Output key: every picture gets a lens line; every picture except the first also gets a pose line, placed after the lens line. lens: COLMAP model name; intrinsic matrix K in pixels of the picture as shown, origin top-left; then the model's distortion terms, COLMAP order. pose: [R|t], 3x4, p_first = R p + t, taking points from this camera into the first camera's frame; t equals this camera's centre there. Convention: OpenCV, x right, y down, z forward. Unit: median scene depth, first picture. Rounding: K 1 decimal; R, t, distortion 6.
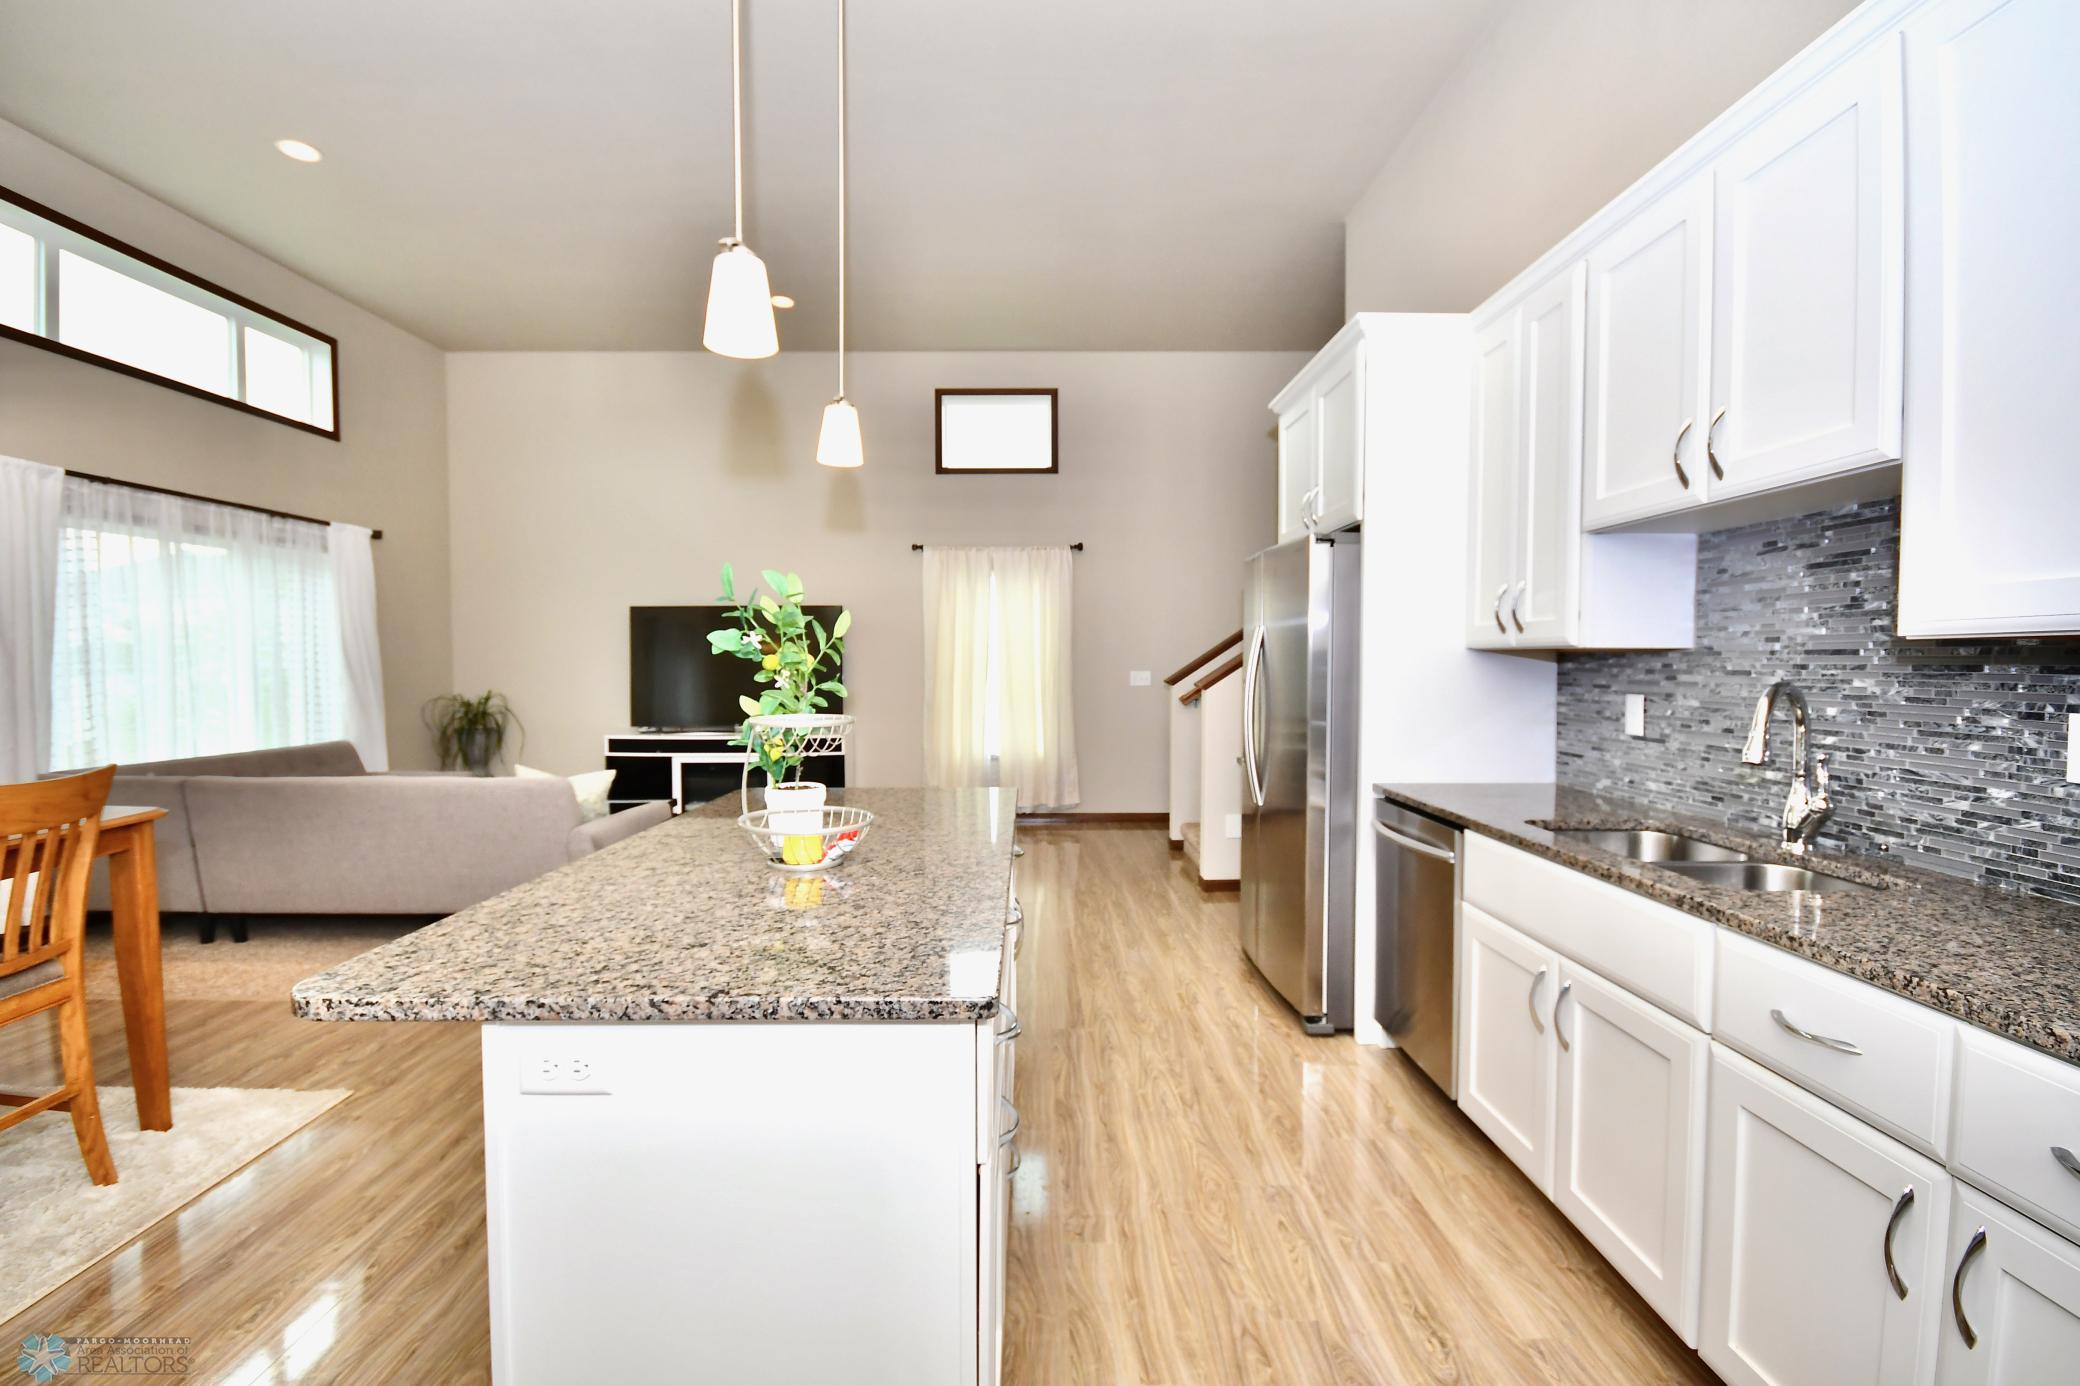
lens RADIAL K [[923.2, 0, 1041.2], [0, 923.2, 697.8], [0, 0, 1]] dist [0.001970, -0.007747]
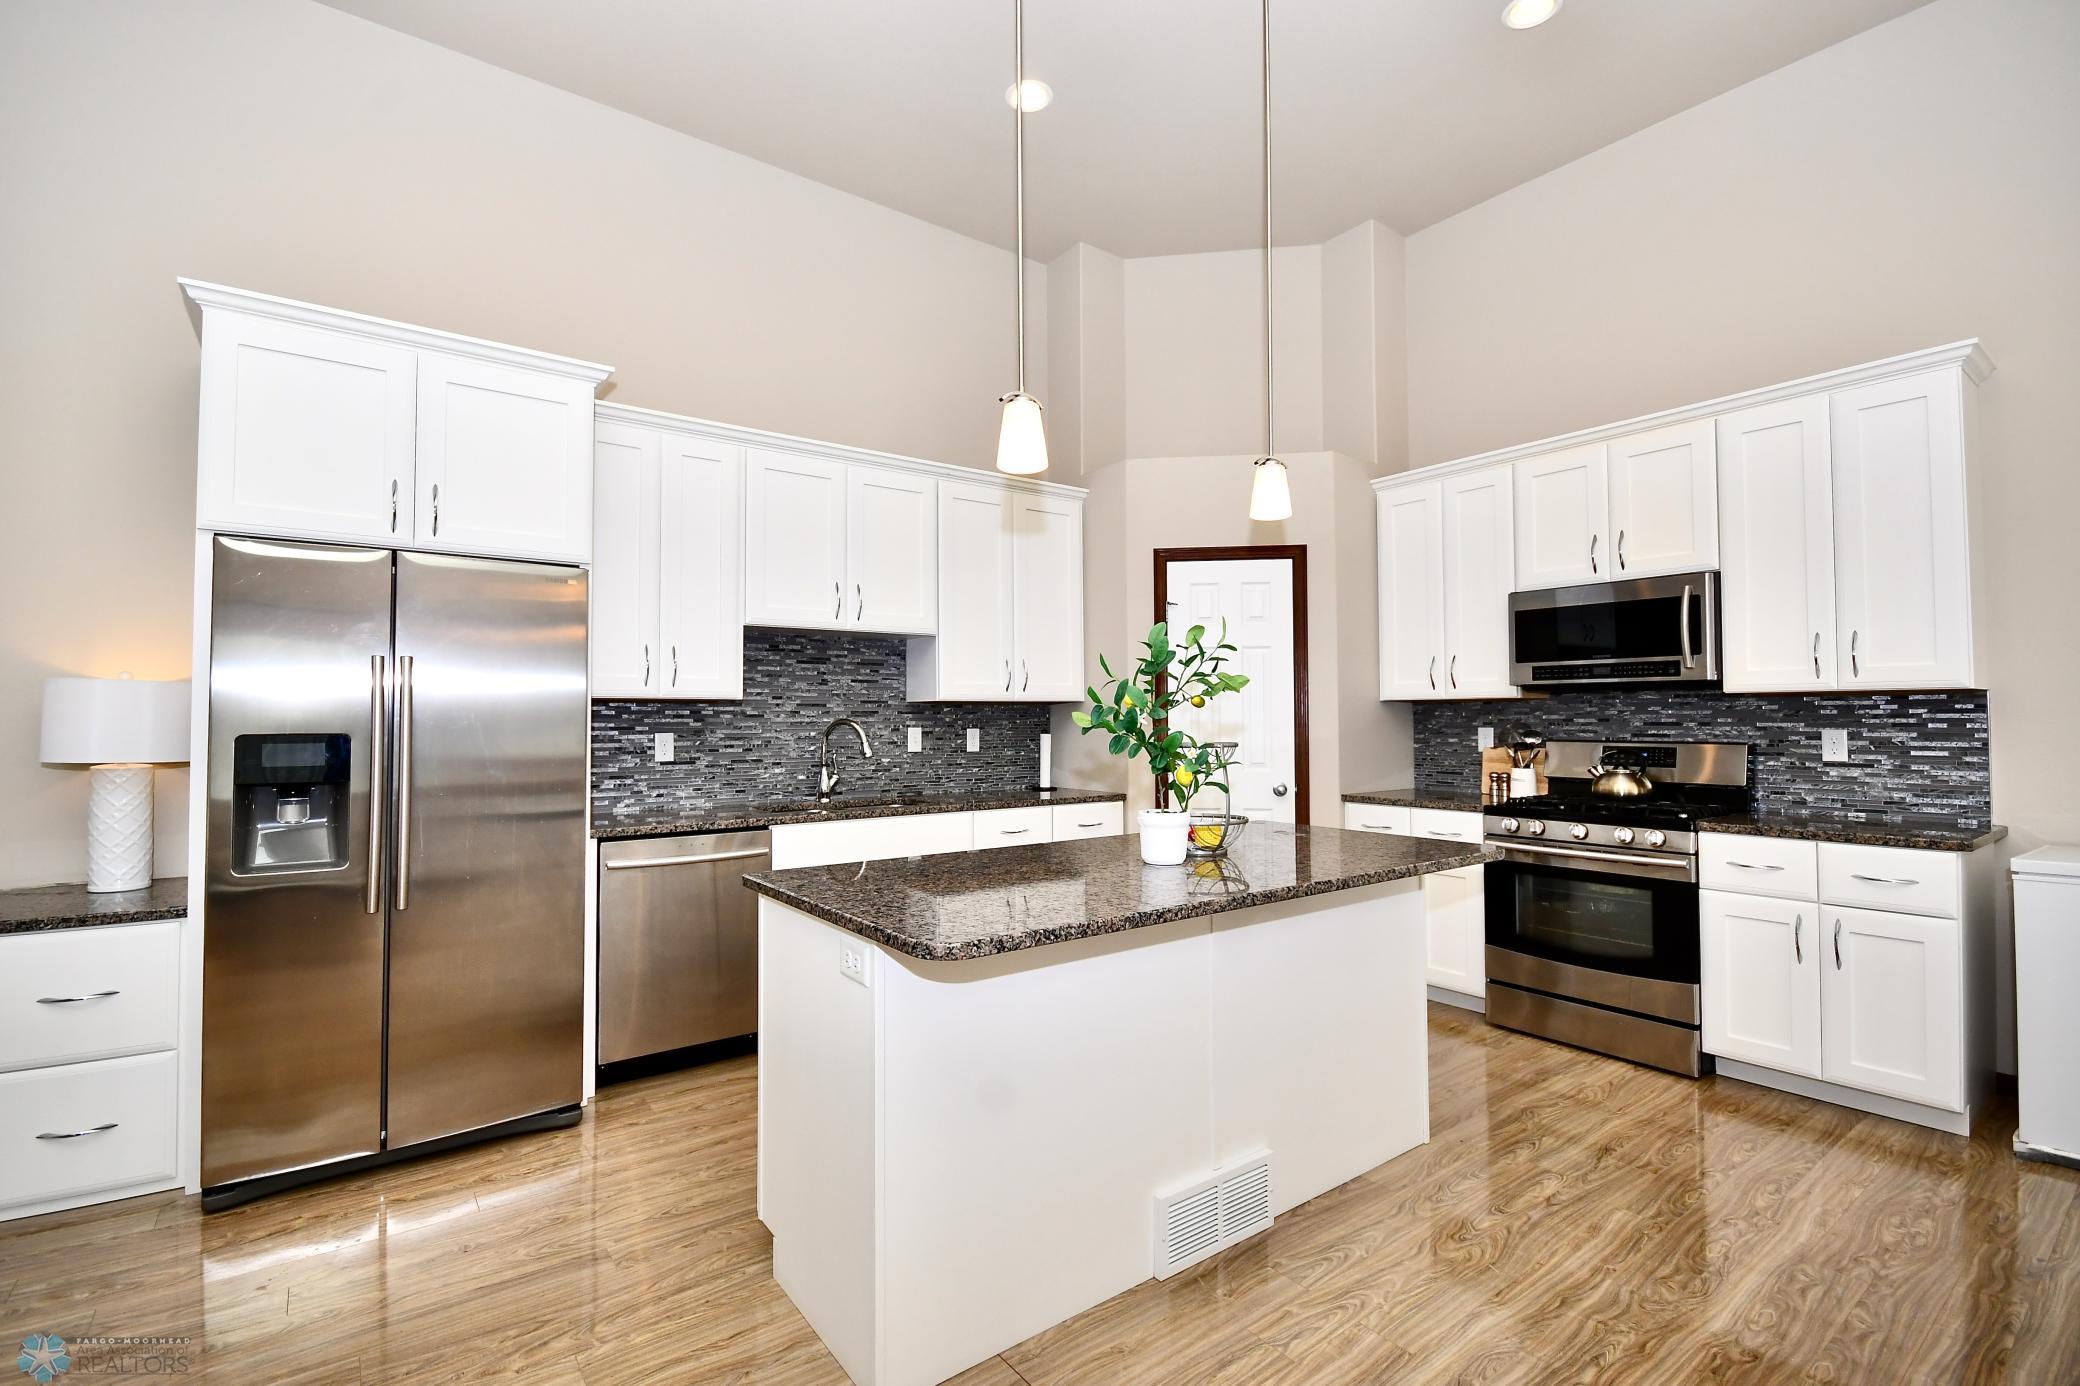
lens RADIAL K [[923.2, 0, 1030.2], [0, 923.2, 711.1], [0, 0, 1]] dist [0.001970, -0.007747]
pose [[-0.585551, 0.009944, 0.810574, -0.494643], [0.036128, 0.999251, 0.013840, -0.021194], [-0.809830, 0.037388, -0.585472, 0.823322]]
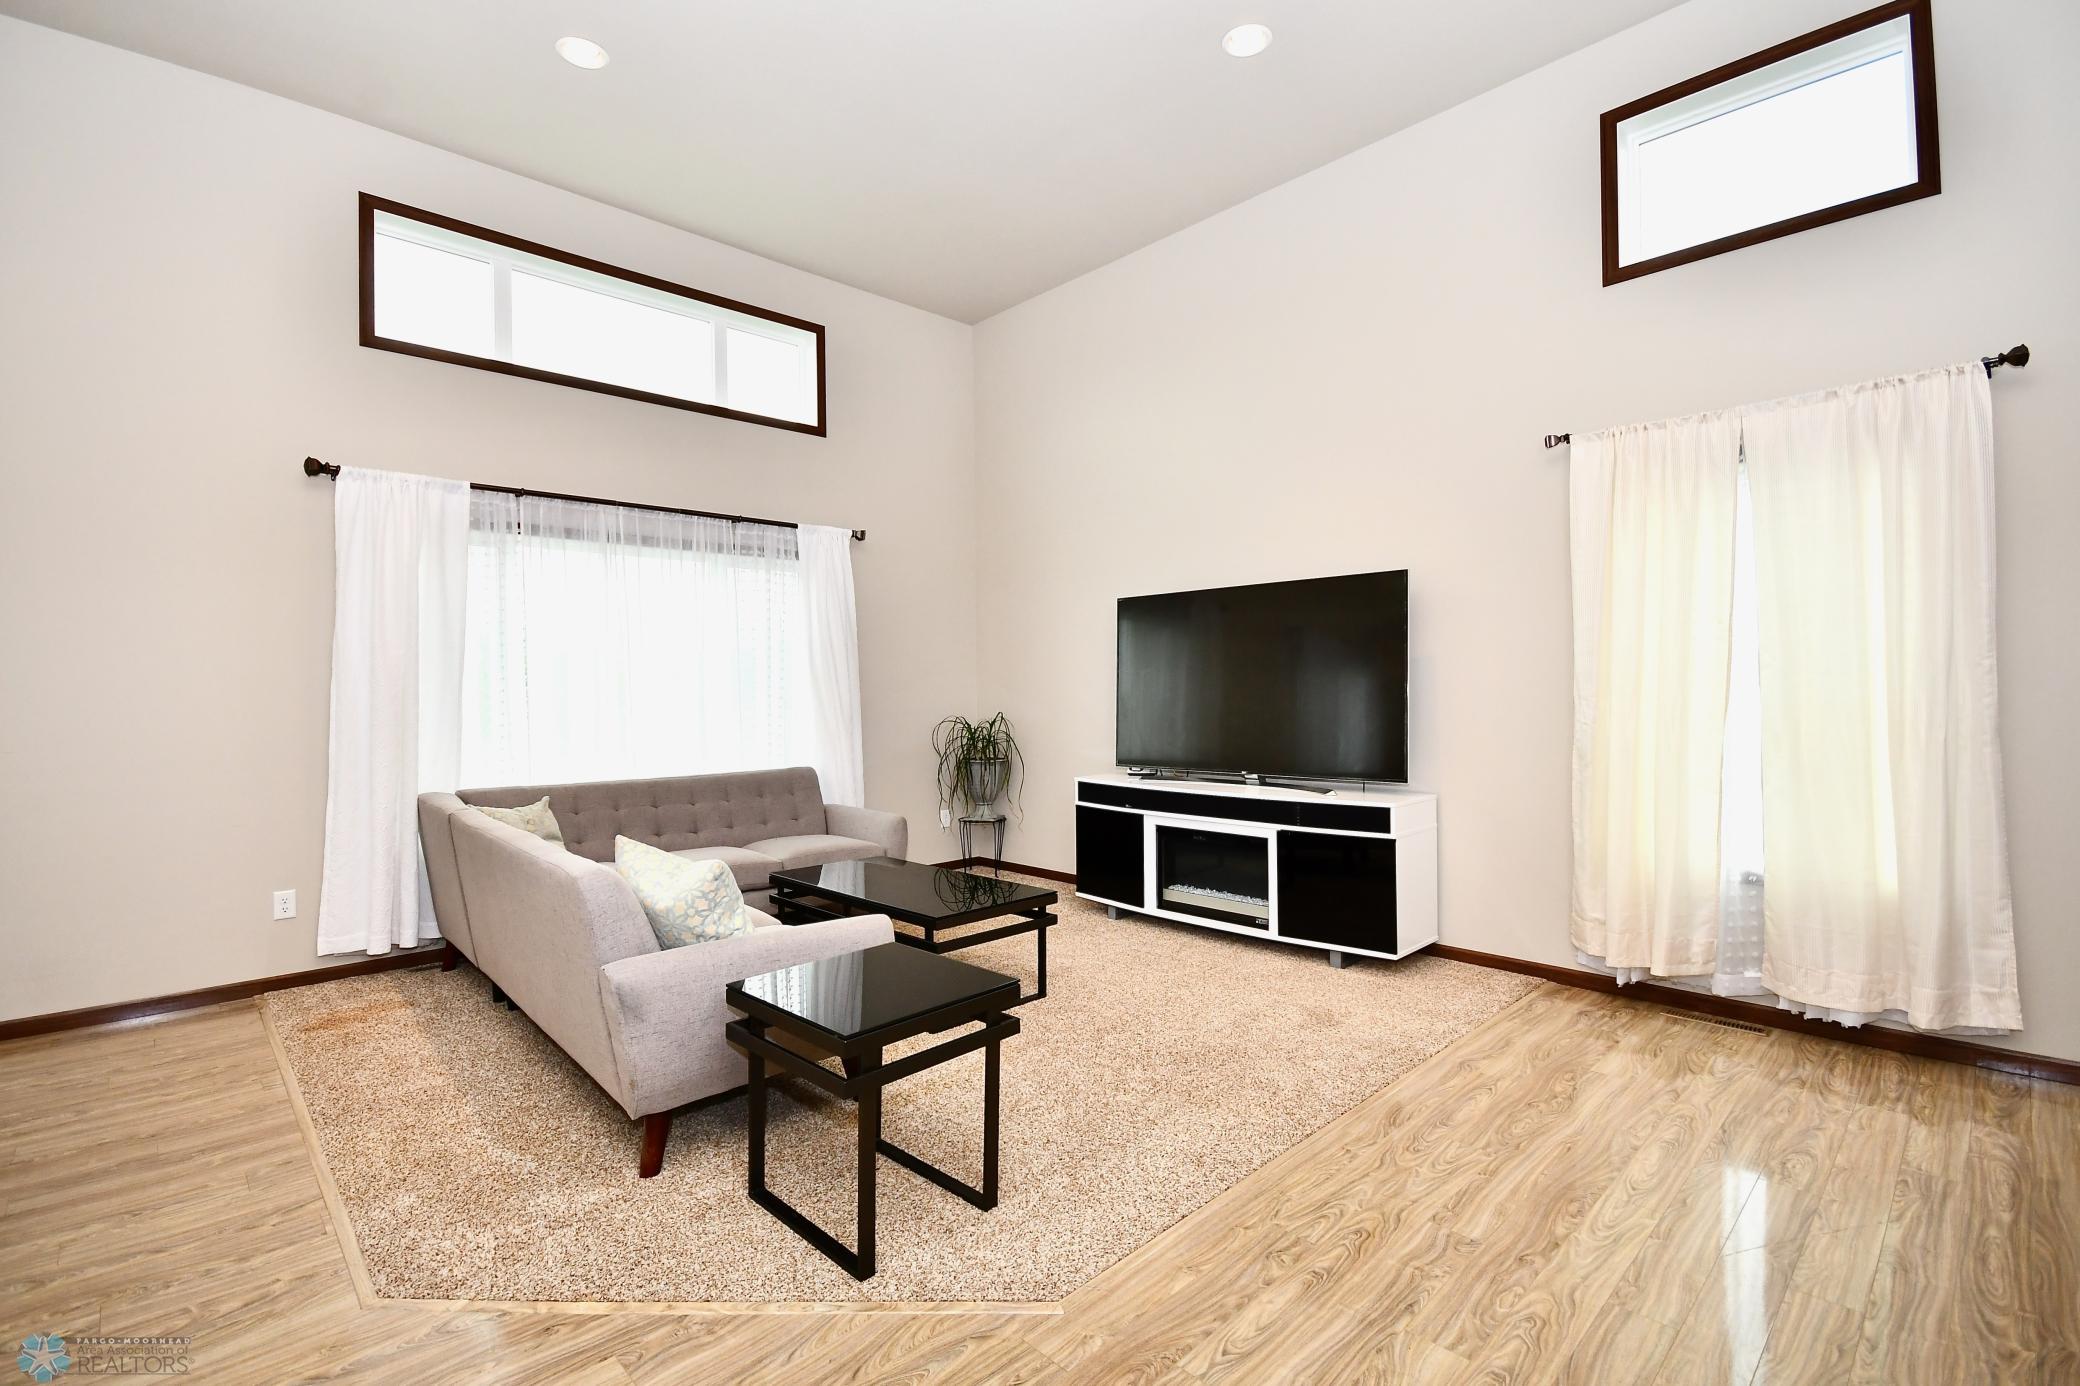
lens RADIAL K [[923.2, 0, 1046.5], [0, 923.2, 695.0], [0, 0, 1]] dist [0.001970, -0.007747]
pose [[0.678653, -0.002207, -0.734456, 0.075241], [-0.020027, 0.999568, -0.021510, -0.011820], [0.734186, 0.029307, 0.678316, 0.744400]]
